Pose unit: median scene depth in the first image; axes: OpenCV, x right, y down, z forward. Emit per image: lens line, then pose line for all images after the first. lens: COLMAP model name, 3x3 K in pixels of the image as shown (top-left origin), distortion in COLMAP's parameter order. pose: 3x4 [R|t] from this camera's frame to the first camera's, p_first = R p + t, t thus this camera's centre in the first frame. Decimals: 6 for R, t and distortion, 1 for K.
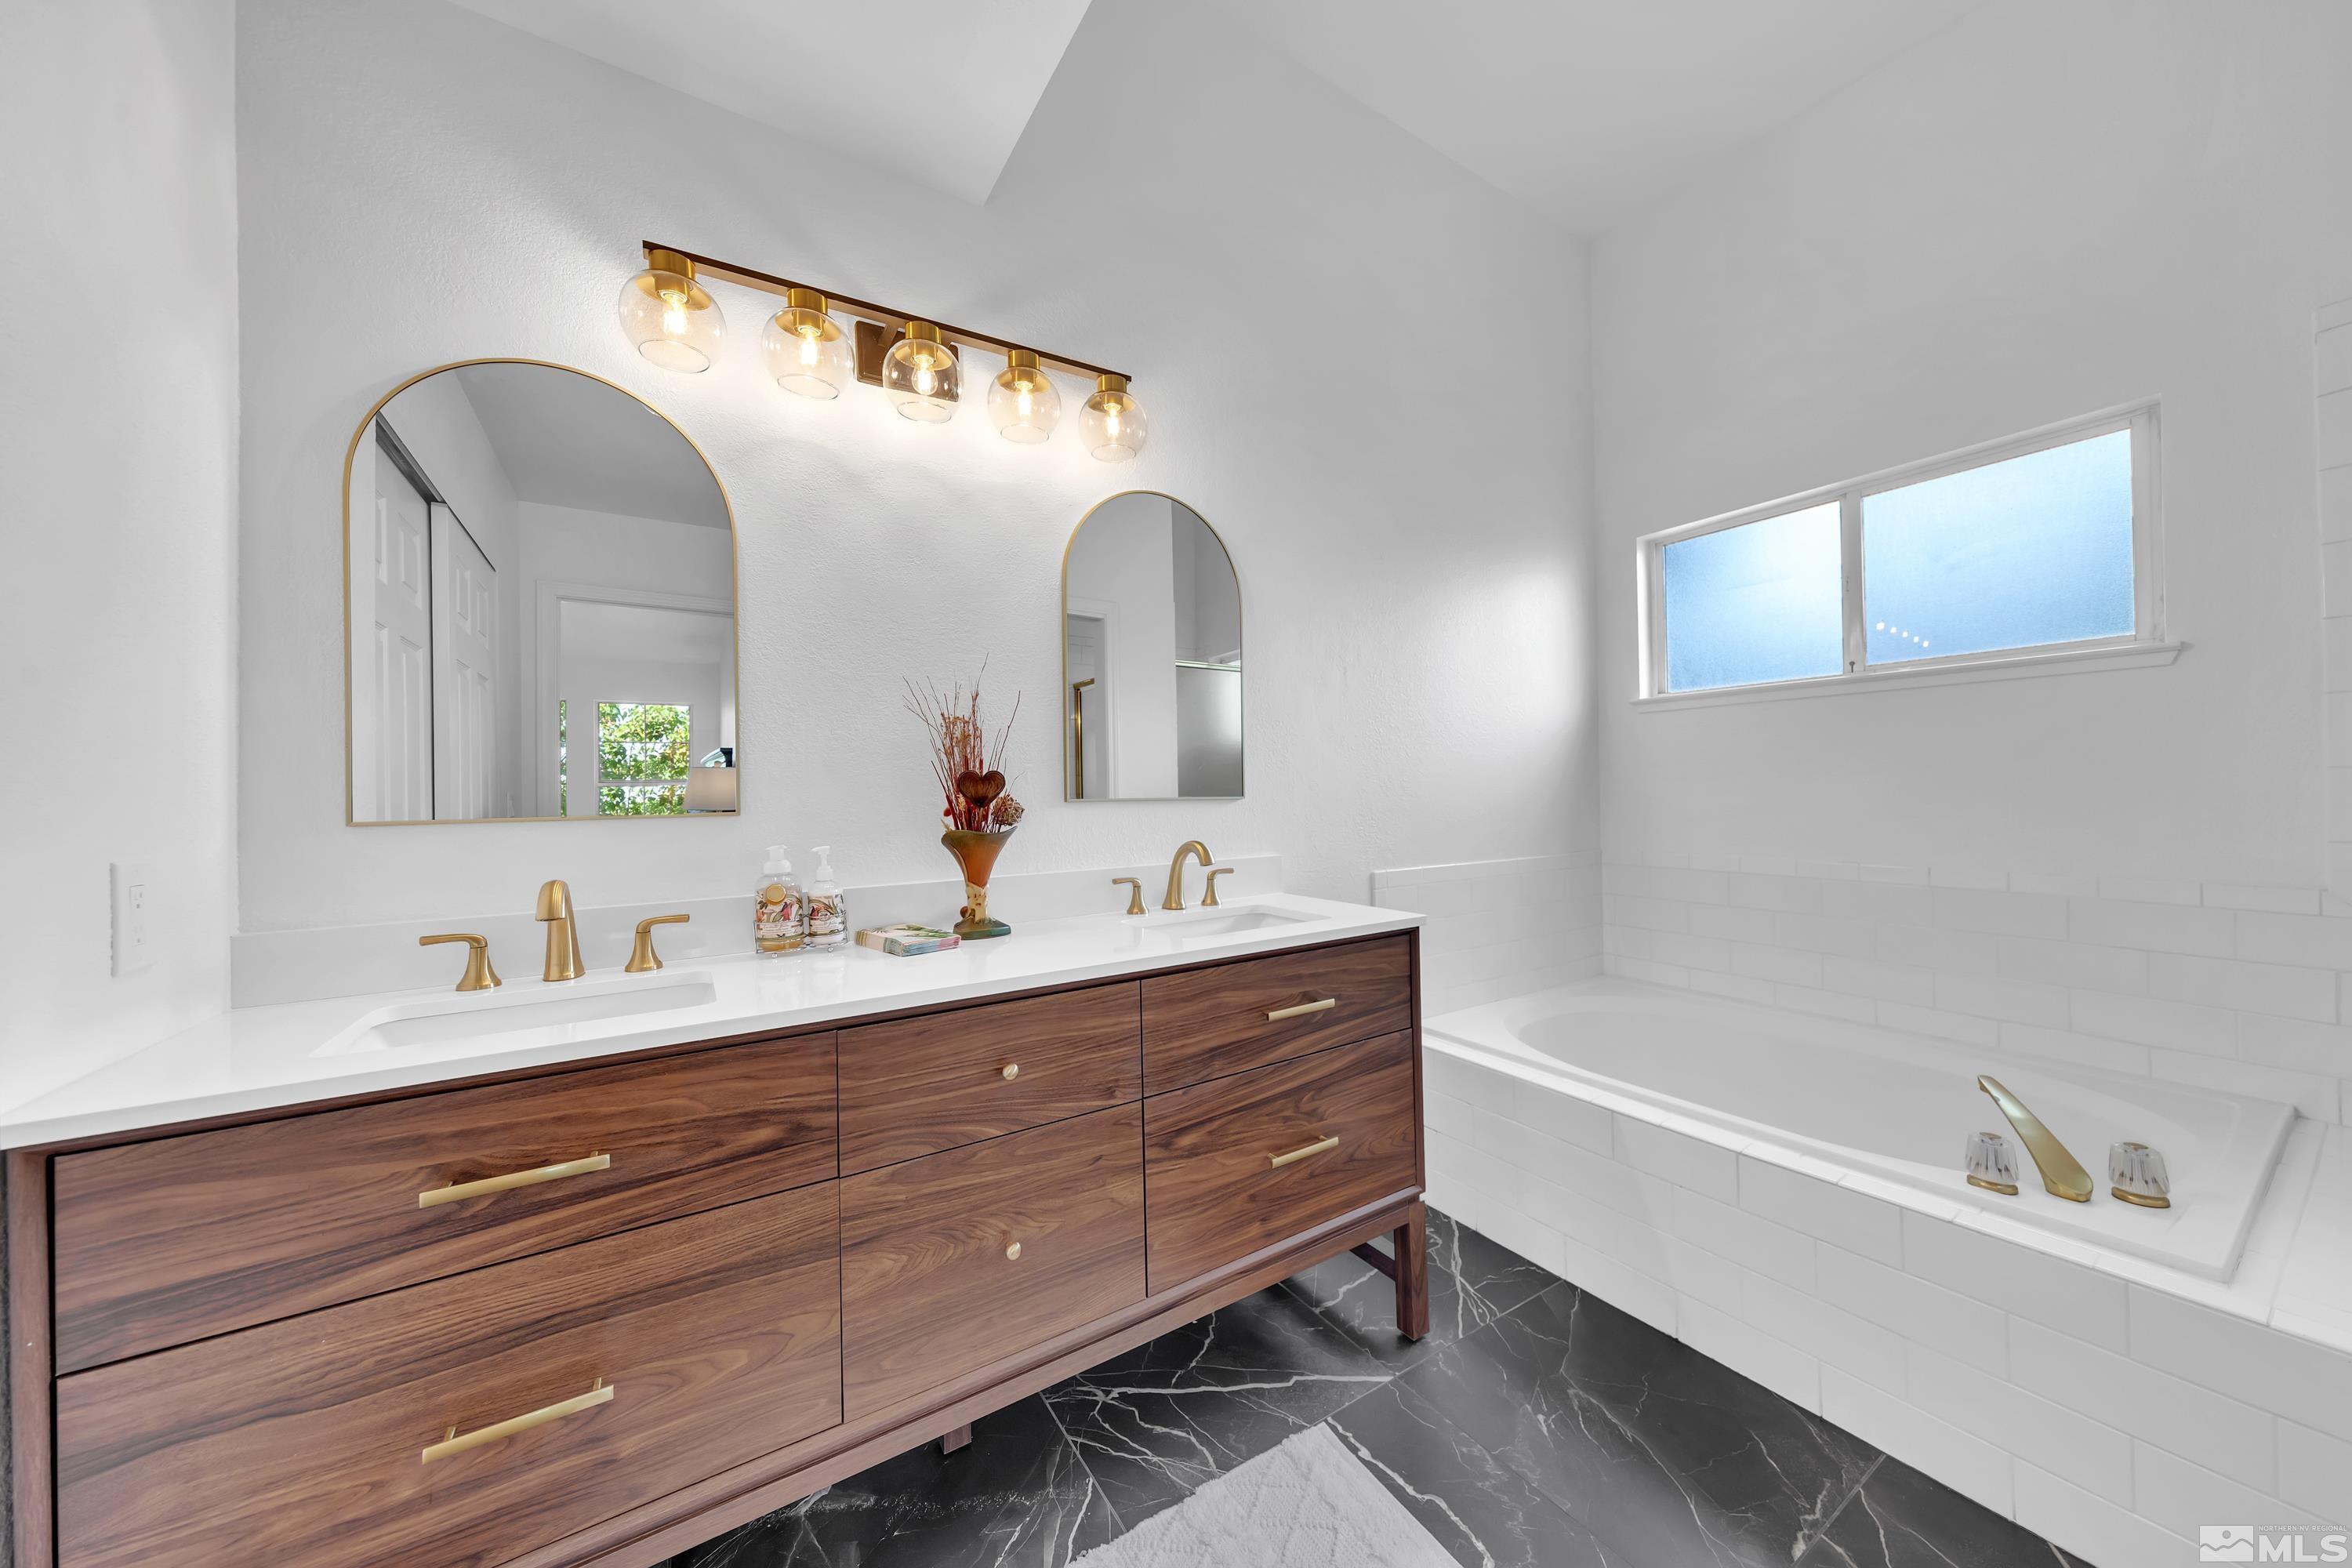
lens RADIAL K [[827.2, 0, 1195.7], [0, 827.2, 787.9], [0, 0, 1]] dist [0.002642, 0.000258]
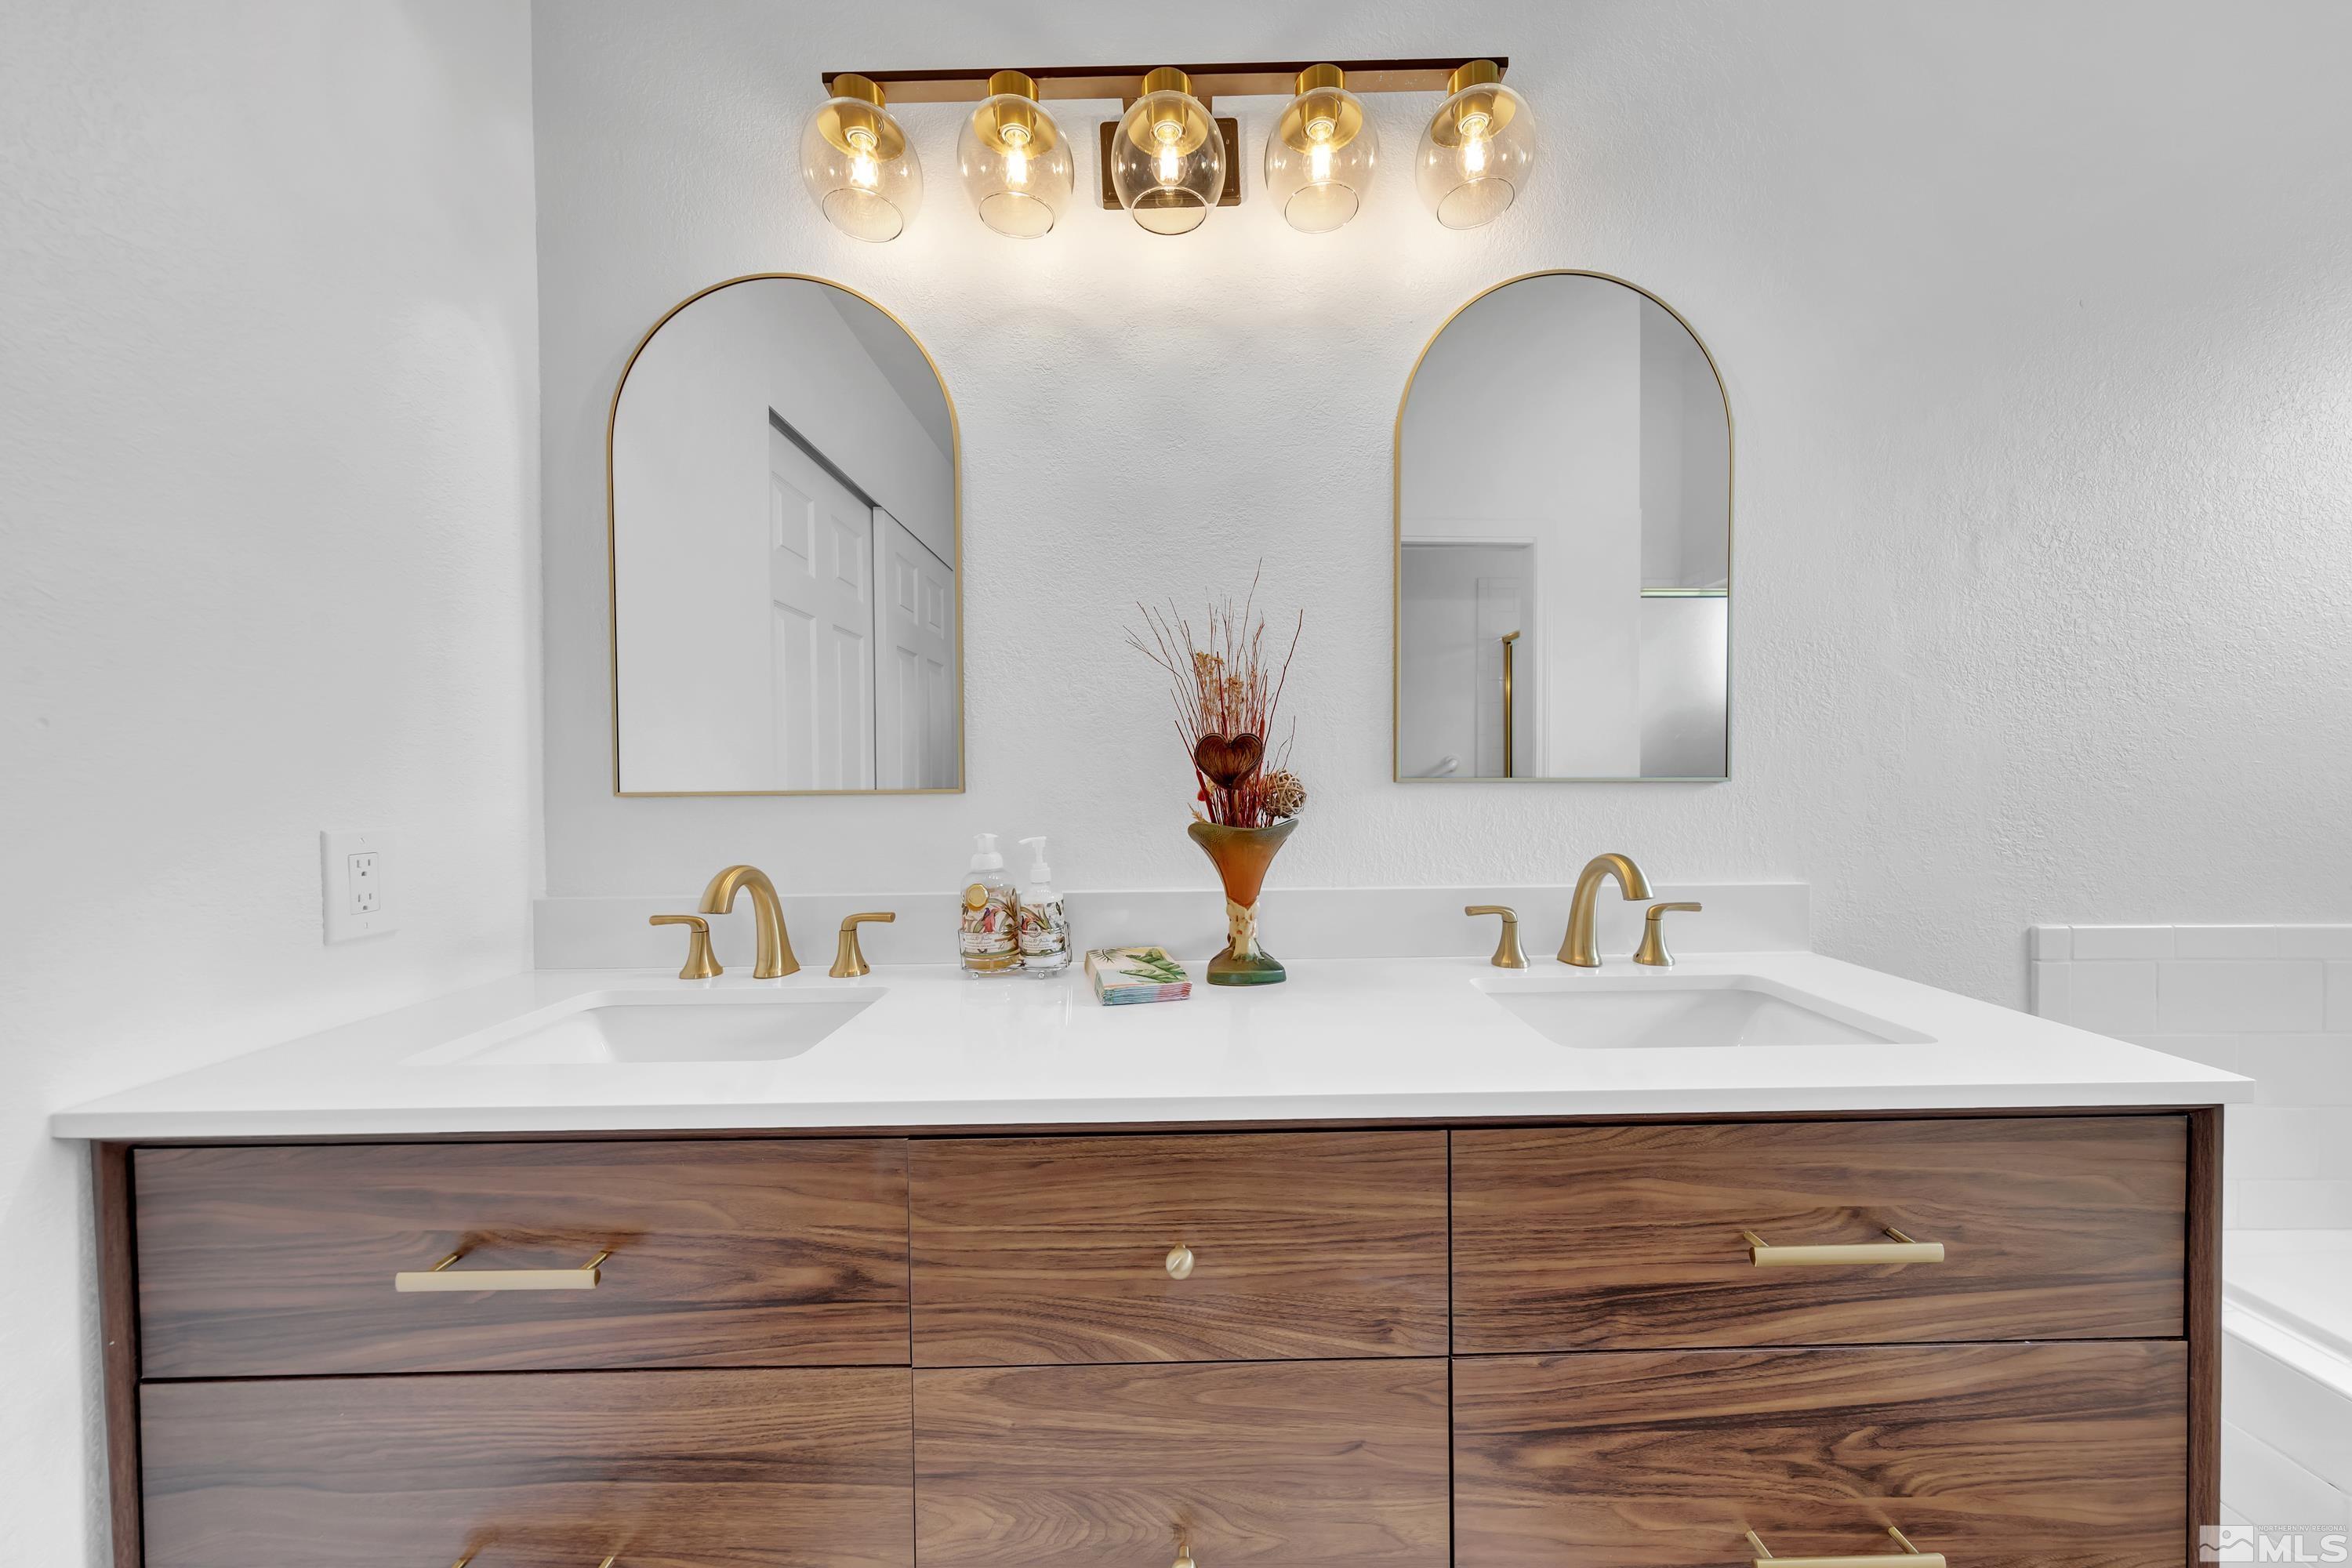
lens RADIAL K [[827.2, 0, 1175.5], [0, 827.2, 792.2], [0, 0, 1]] dist [0.002642, 0.000258]
pose [[0.846865, 0.021148, -0.531388, 0.058831], [-0.003823, 0.999425, 0.033682, 0.004666], [0.531795, -0.026493, 0.846459, 0.476446]]
